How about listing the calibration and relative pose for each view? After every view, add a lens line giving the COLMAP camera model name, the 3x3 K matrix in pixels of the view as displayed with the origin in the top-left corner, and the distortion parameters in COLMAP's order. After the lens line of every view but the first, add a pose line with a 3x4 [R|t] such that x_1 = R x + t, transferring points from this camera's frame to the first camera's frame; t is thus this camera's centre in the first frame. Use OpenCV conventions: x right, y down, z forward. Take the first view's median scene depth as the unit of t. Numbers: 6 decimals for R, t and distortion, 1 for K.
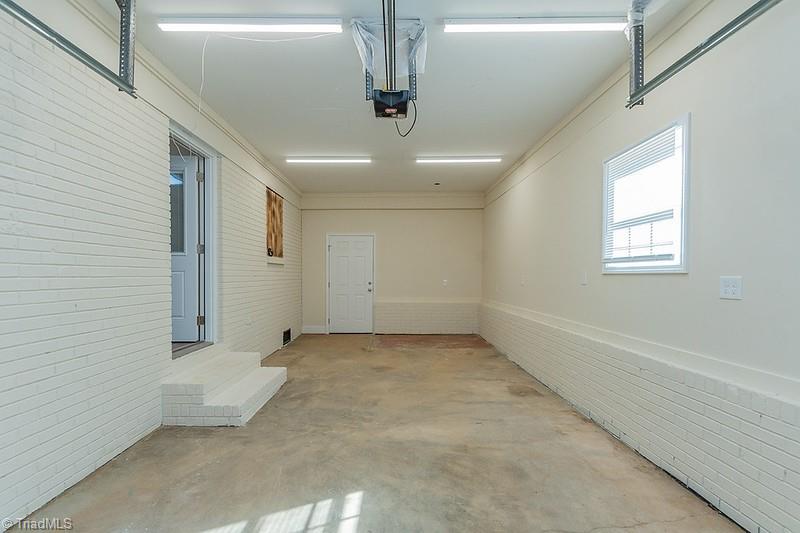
lens RADIAL K [[361.9, 0, 411.5], [0, 361.9, 269.3], [0, 0, 1]] dist [0.001894, -0.000460]
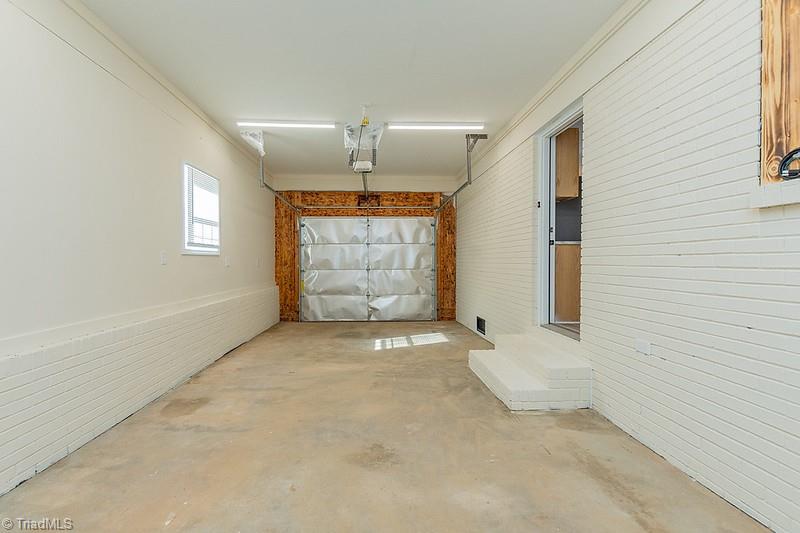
lens RADIAL K [[361.9, 0, 411.5], [0, 361.9, 269.3], [0, 0, 1]] dist [0.001894, -0.000460]
pose [[-0.998359, -0.000502, -0.057257, -0.141277], [-0.000940, 0.999971, 0.007623, 0.043931], [0.057251, 0.007664, -0.998330, 1.980653]]
